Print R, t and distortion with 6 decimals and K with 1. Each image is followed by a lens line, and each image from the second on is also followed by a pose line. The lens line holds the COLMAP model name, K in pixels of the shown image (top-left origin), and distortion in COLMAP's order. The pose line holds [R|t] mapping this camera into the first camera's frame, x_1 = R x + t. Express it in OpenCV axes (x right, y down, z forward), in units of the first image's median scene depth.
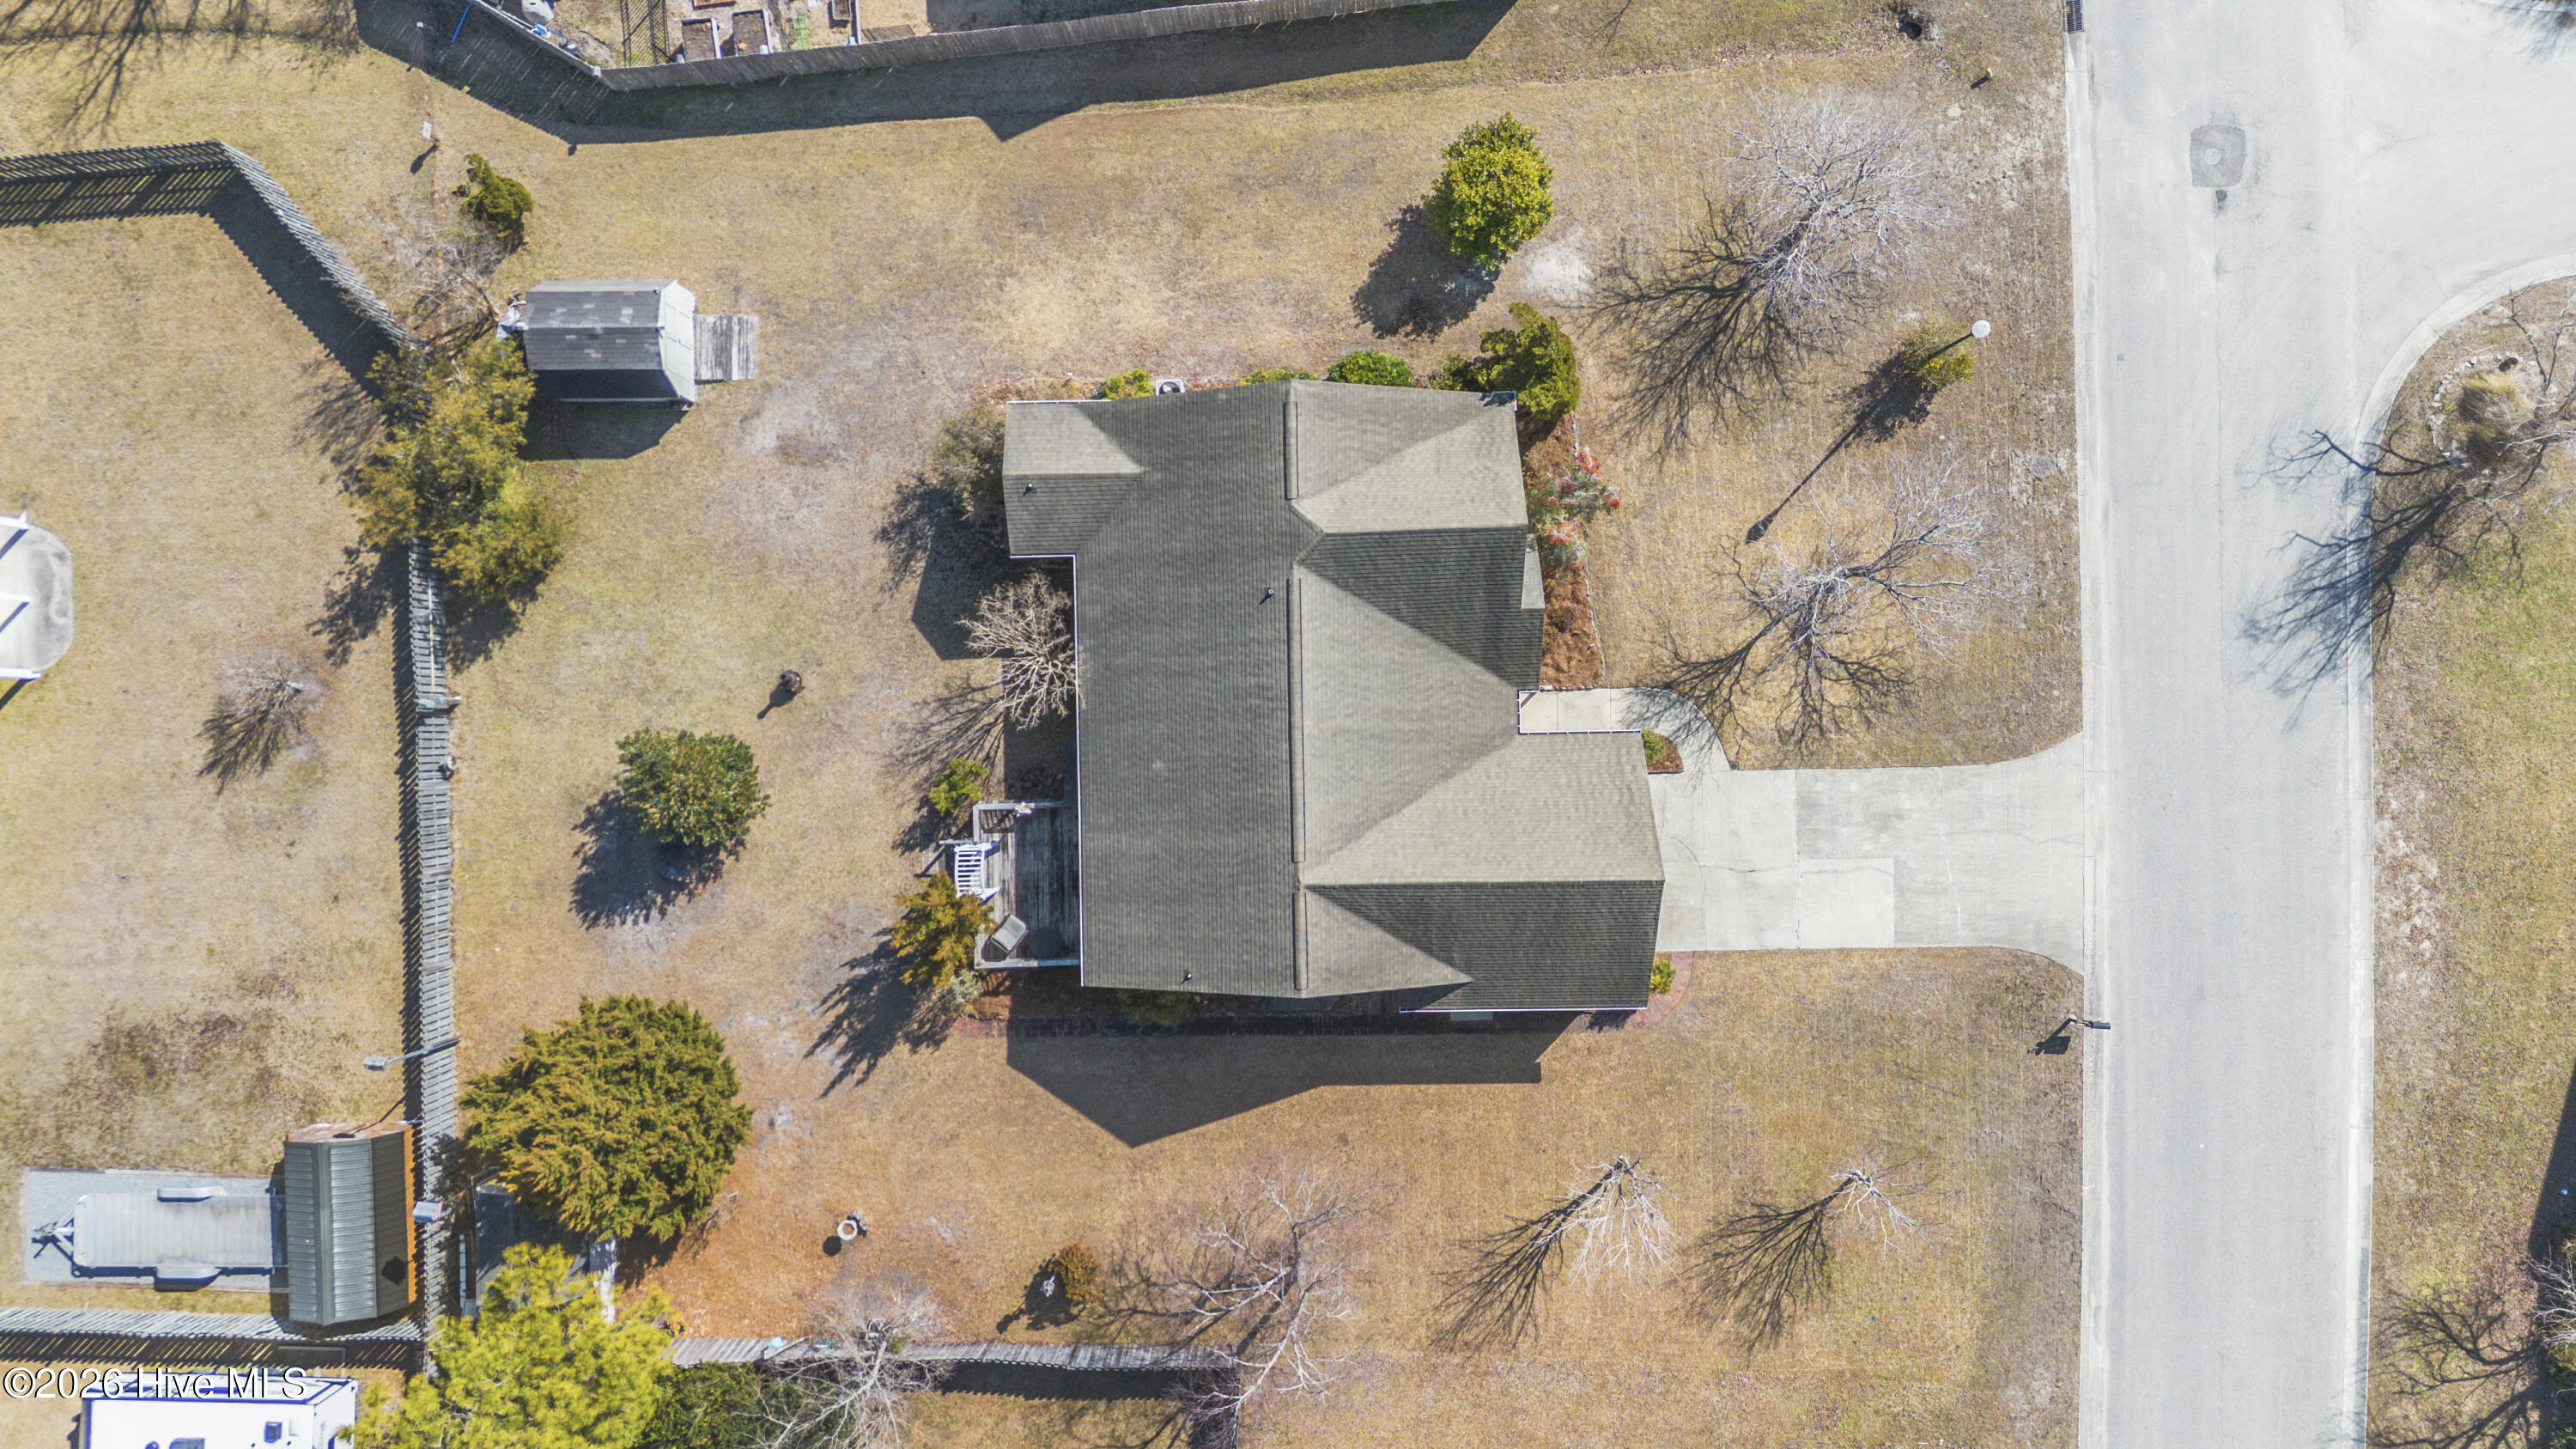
lens RADIAL K [[1811.4, 0, 1288.0], [0, 1811.4, 724.5], [0, 0, 1]] dist [0.055722, -0.034587]
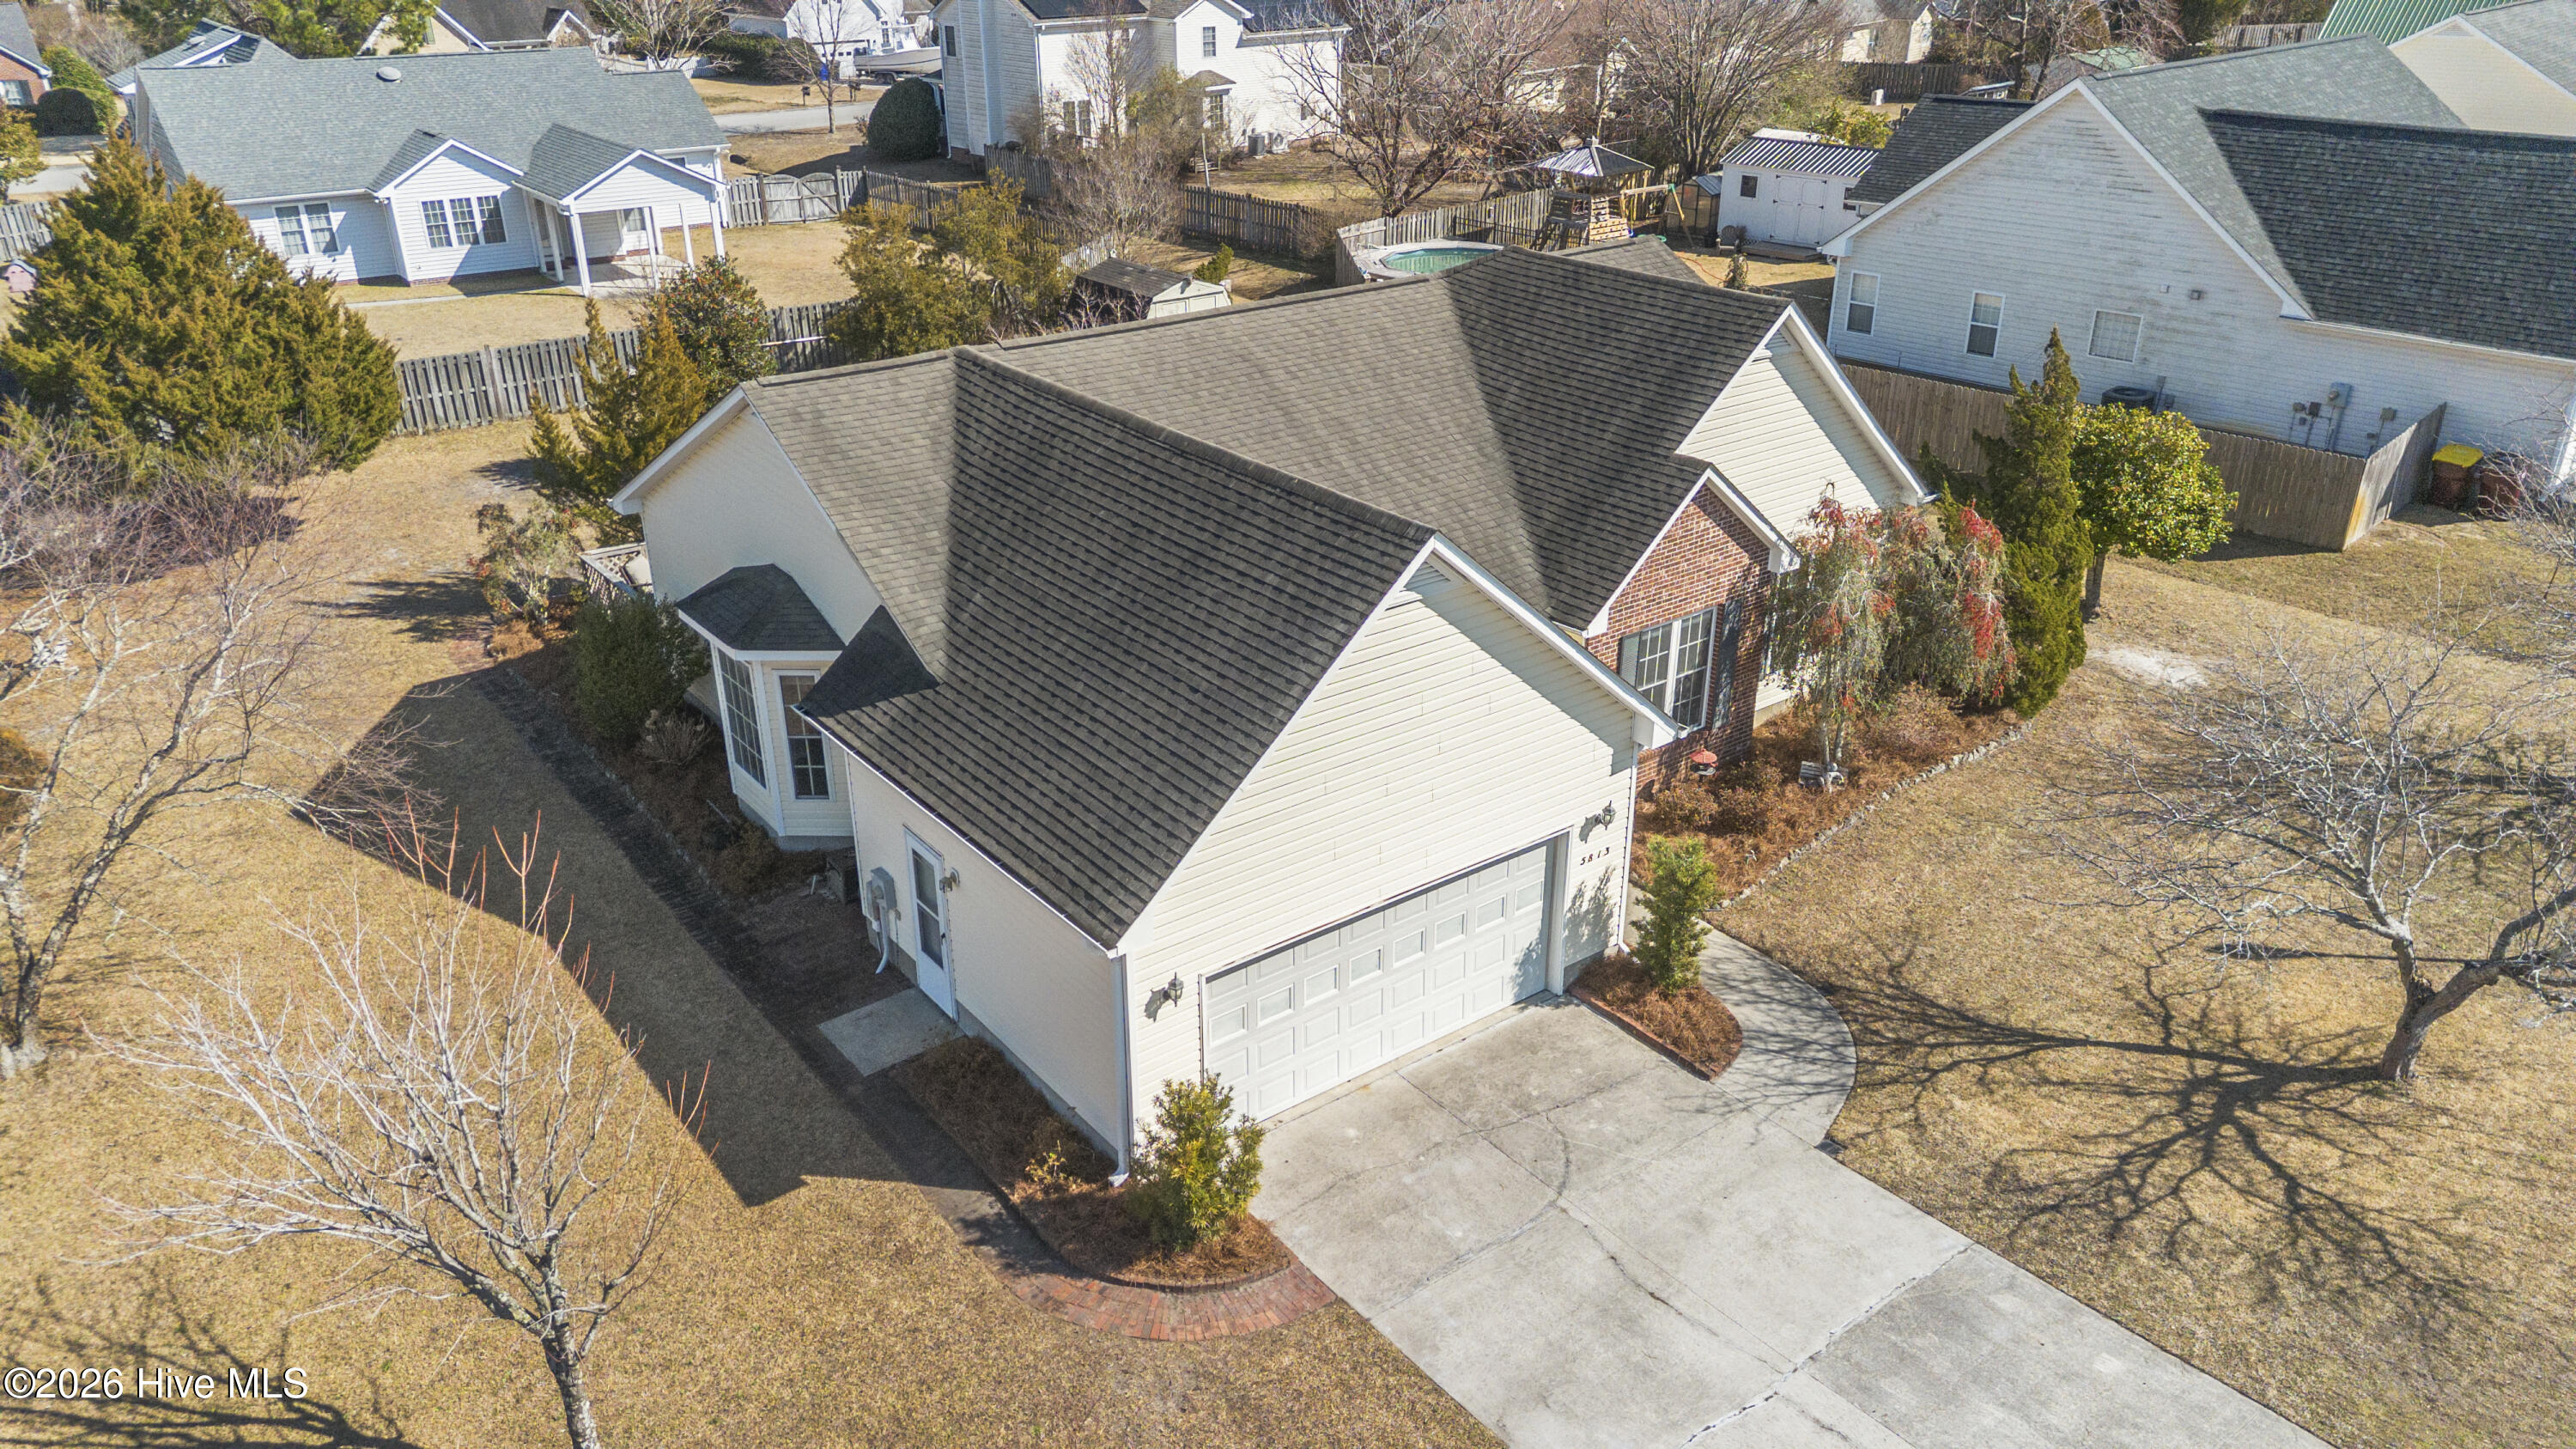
lens RADIAL K [[1811.4, 0, 1288.0], [0, 1811.4, 724.5], [0, 0, 1]] dist [0.055722, -0.034587]
pose [[0.589418, 0.366168, -0.720075, 0.408696], [-0.807785, 0.257868, -0.530083, 0.273807], [-0.008415, 0.894106, 0.447776, 0.771779]]
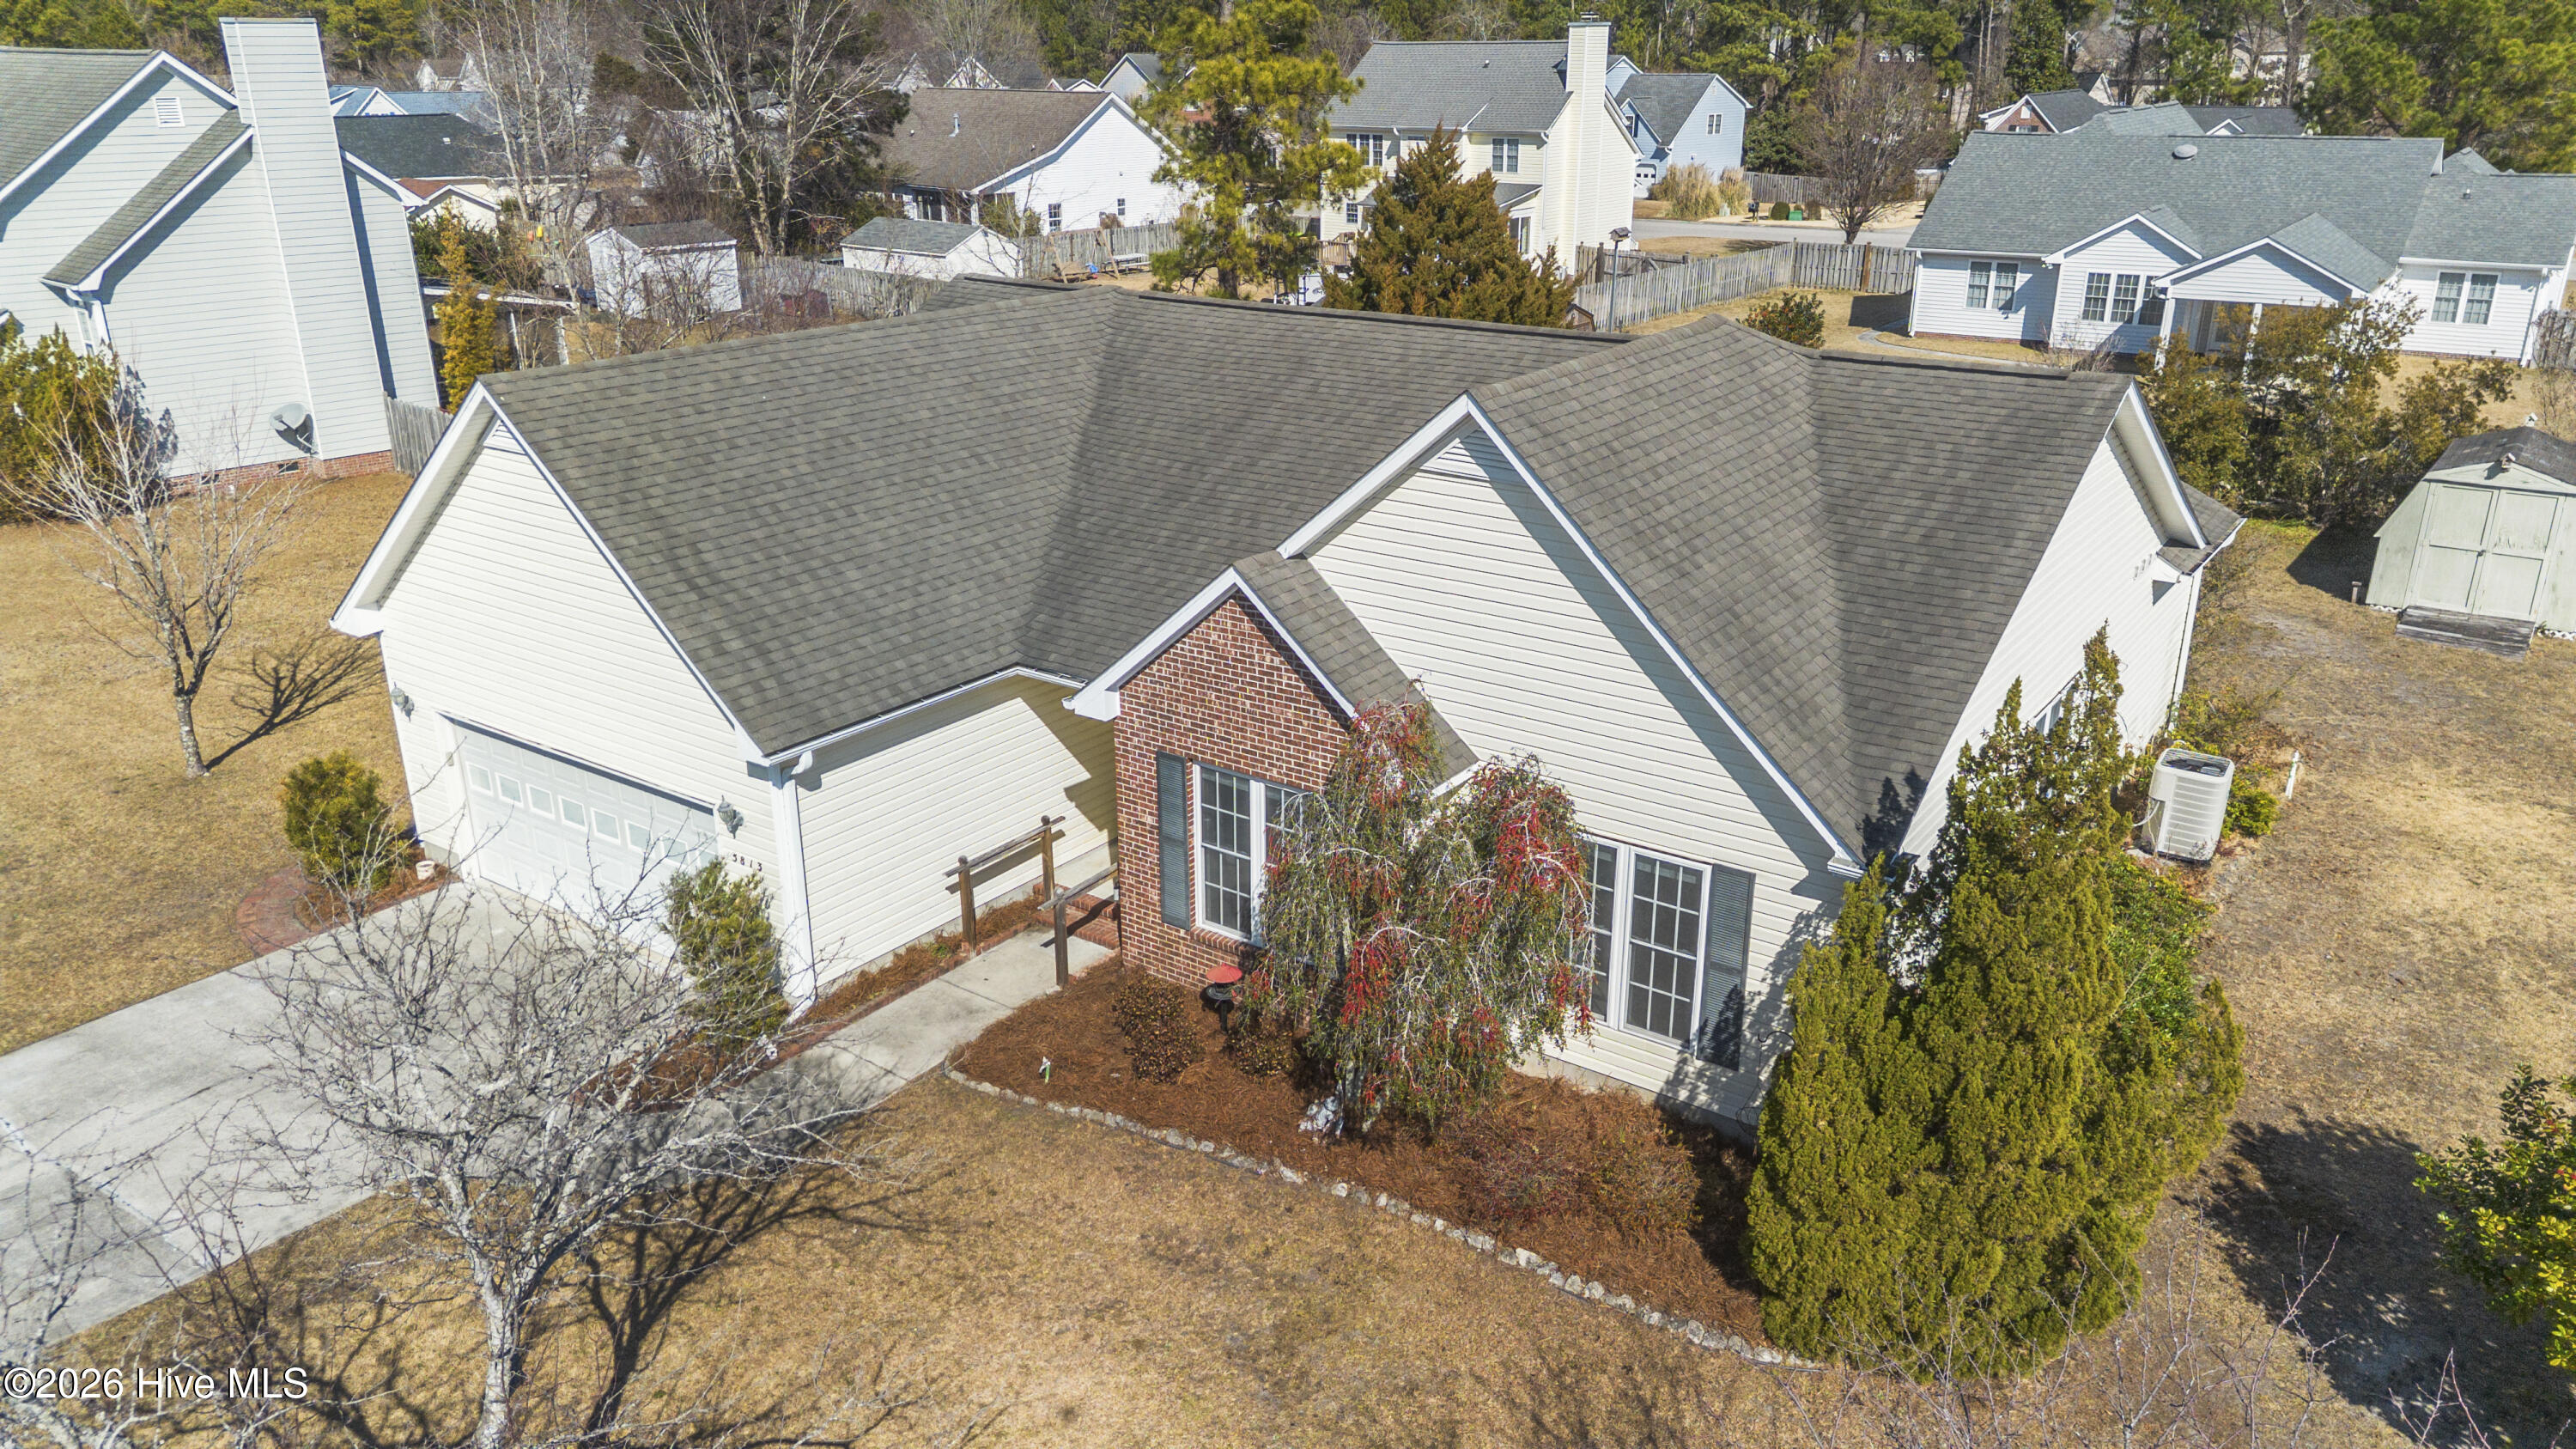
lens RADIAL K [[1811.4, 0, 1288.0], [0, 1811.4, 724.5], [0, 0, 1]] dist [0.055722, -0.034587]
pose [[-0.596769, 0.312656, -0.738994, 0.363637], [-0.801924, -0.200257, 0.562863, -0.249208], [0.027994, 0.928517, 0.370233, 0.821683]]
